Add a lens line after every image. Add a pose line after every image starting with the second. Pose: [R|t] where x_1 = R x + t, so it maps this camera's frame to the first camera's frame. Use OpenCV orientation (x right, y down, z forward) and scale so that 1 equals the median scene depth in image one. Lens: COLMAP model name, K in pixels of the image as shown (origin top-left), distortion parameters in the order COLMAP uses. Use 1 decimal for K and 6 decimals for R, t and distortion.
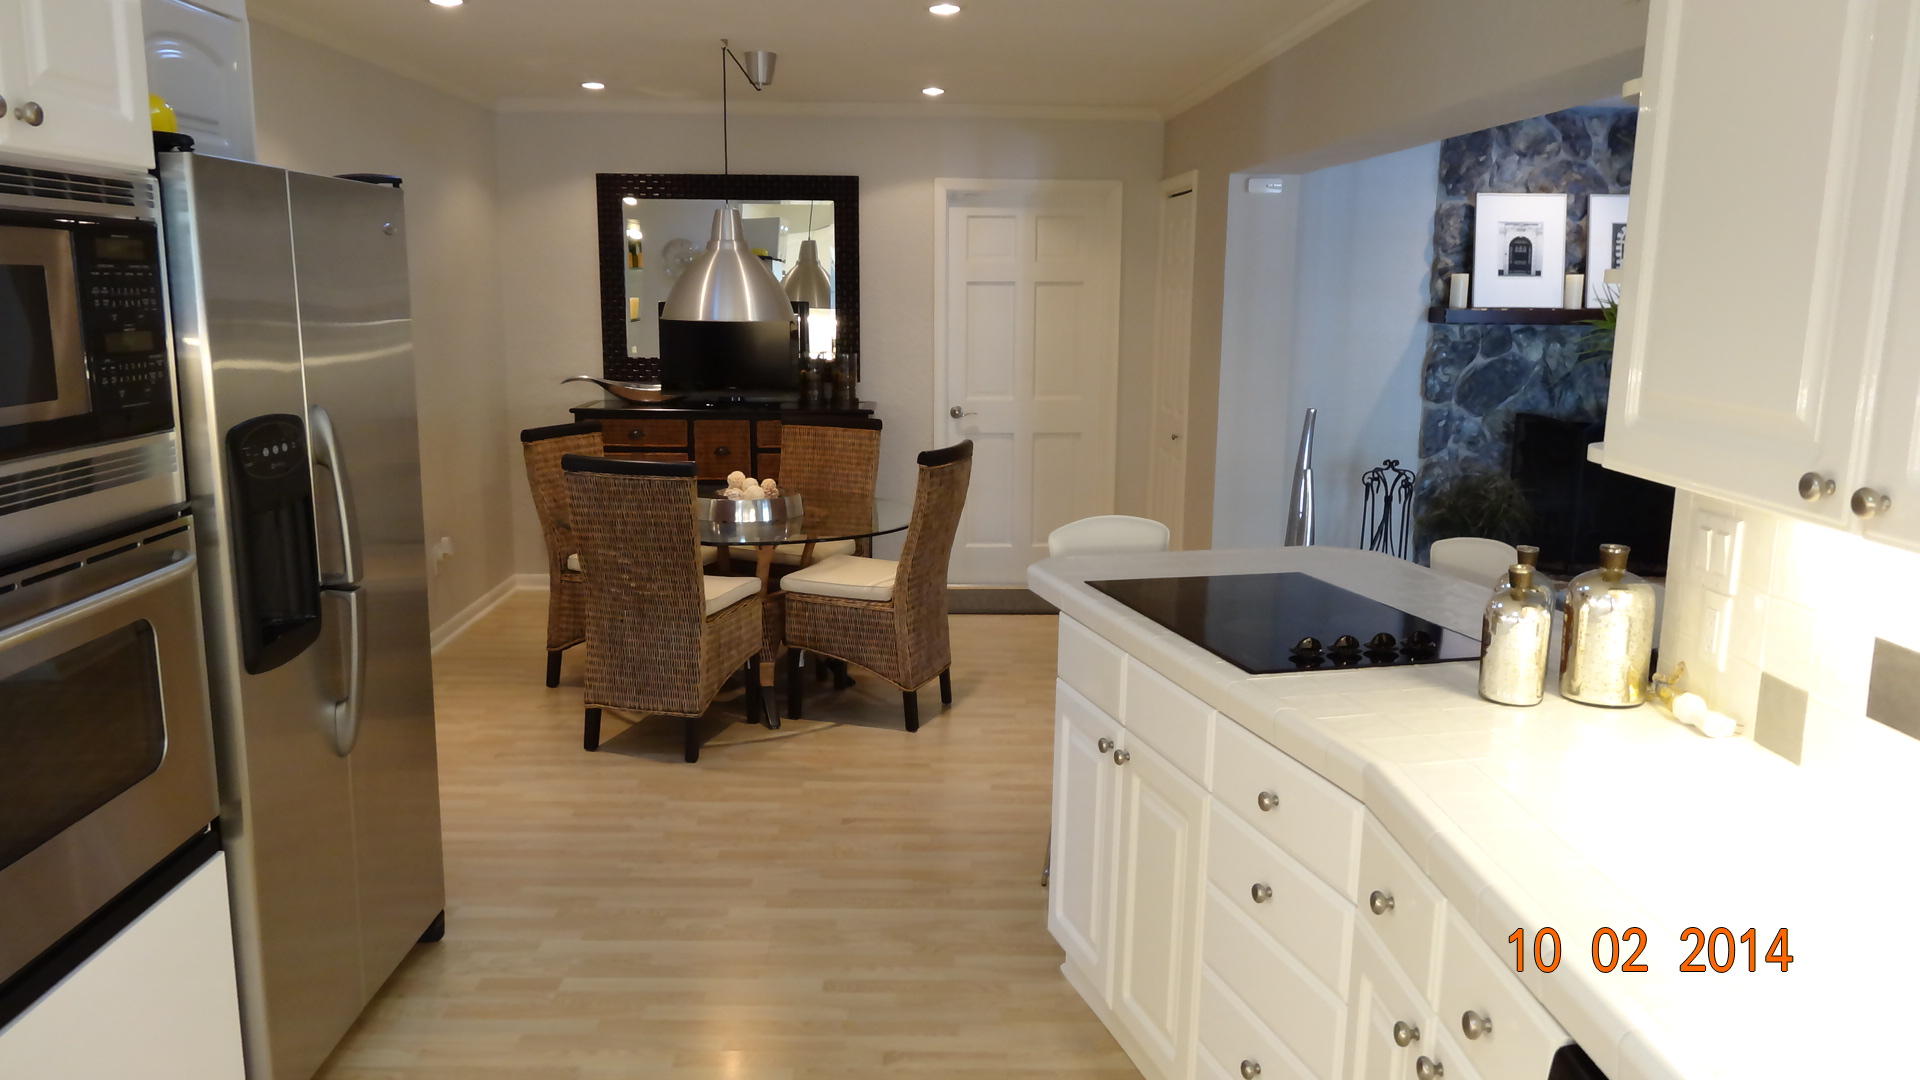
lens RADIAL K [[1408.4, 0, 960.0], [0, 1408.4, 540.0], [0, 0, 1]] dist [0.003770, -0.002297]
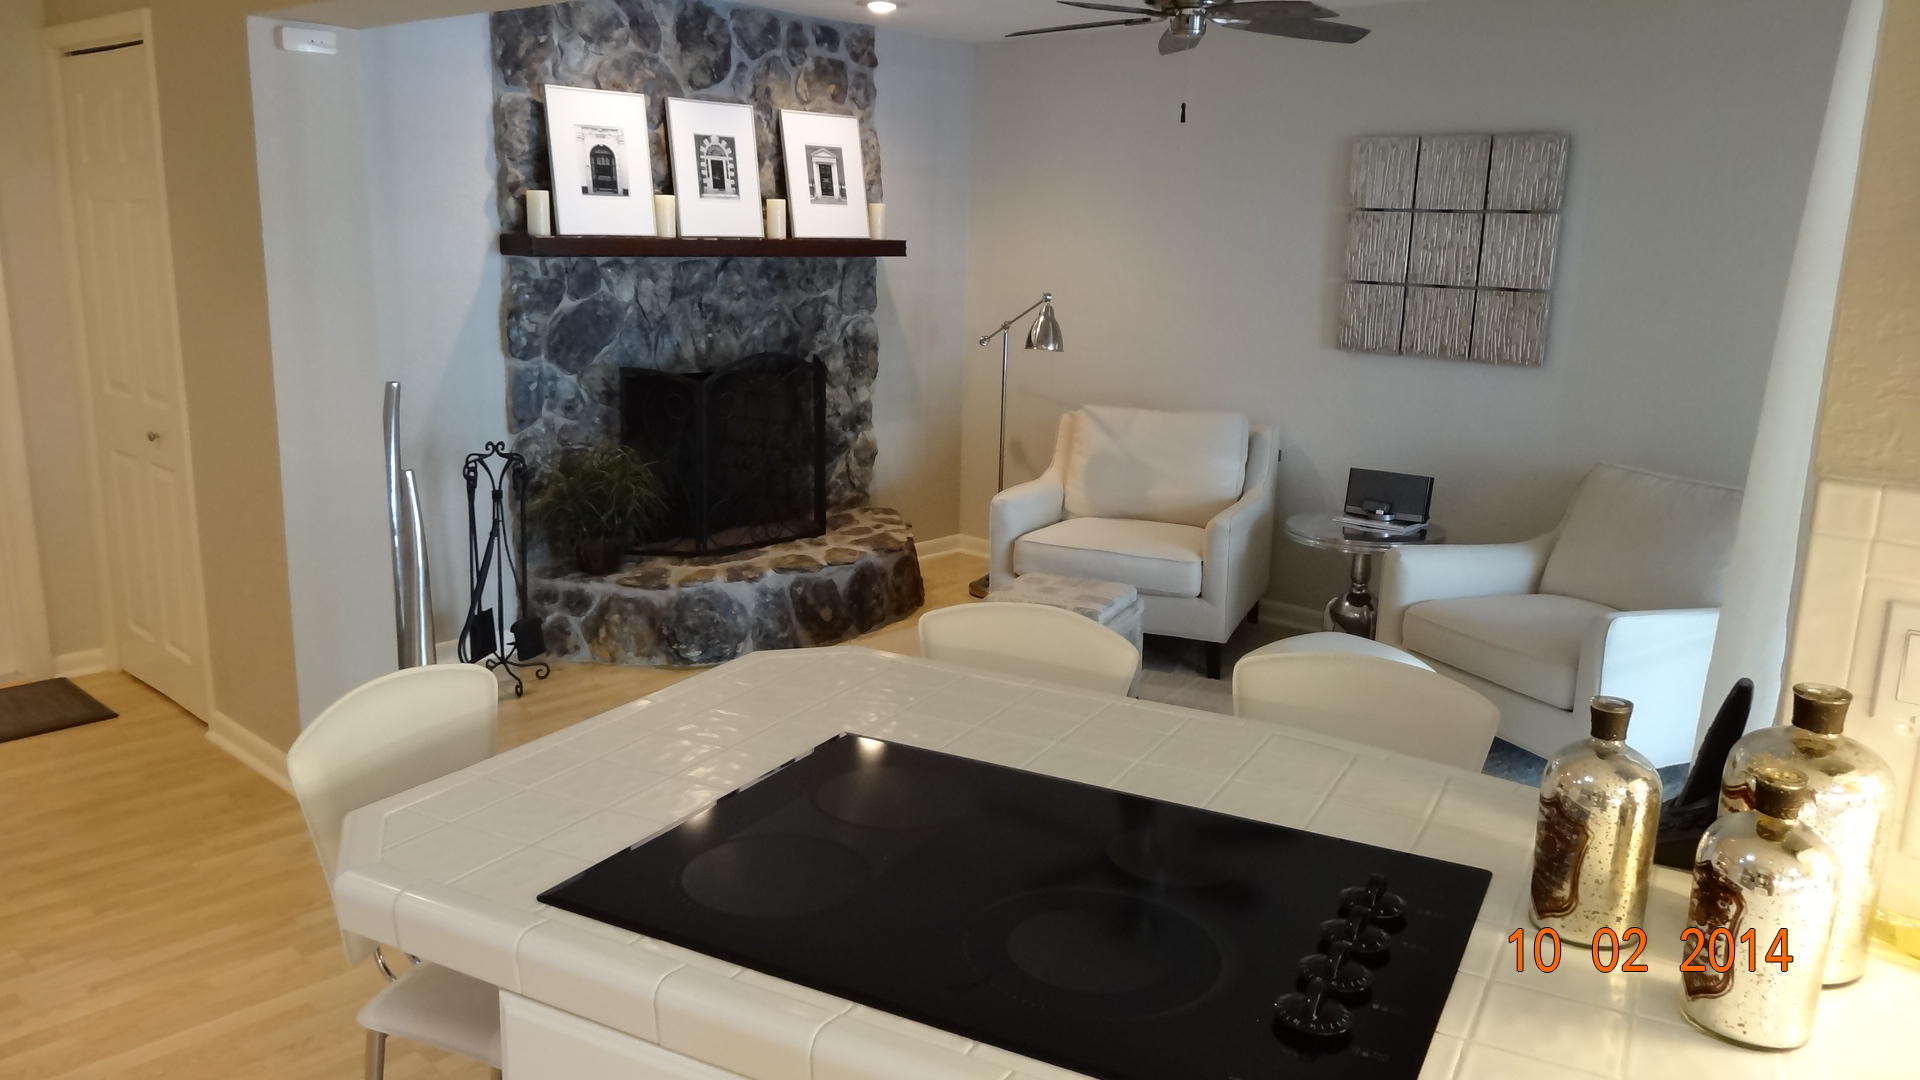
lens RADIAL K [[1408.4, 0, 960.0], [0, 1408.4, 540.0], [0, 0, 1]] dist [0.003770, -0.002297]
pose [[0.698567, -0.148204, 0.700028, -0.048537], [0.111861, 0.988906, 0.097735, -0.049573], [-0.706747, 0.010031, 0.707396, 0.294550]]
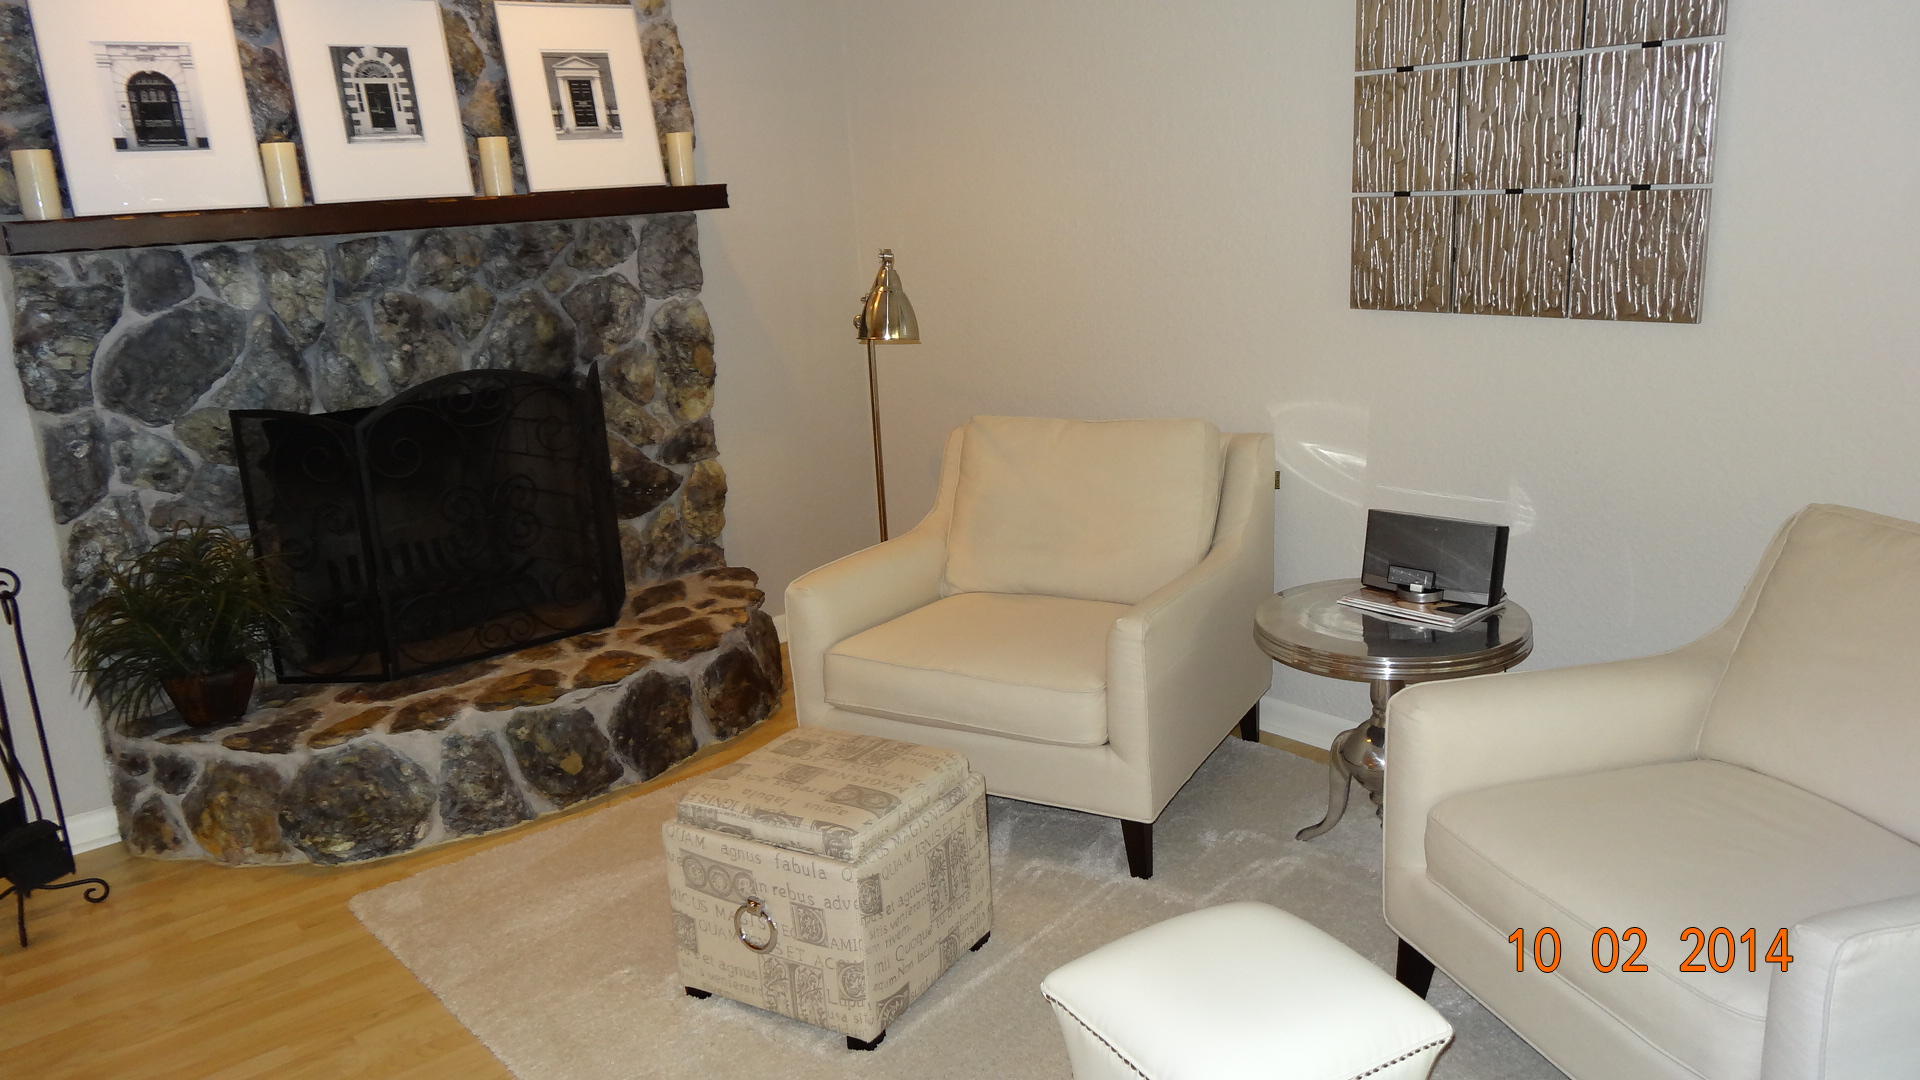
lens RADIAL K [[1408.4, 0, 960.0], [0, 1408.4, 540.0], [0, 0, 1]] dist [0.003770, -0.002297]
pose [[0.772966, -0.207318, 0.599619, 0.279953], [0.173453, 0.978152, 0.114598, -0.055610], [-0.610277, 0.015425, 0.792038, 0.411763]]
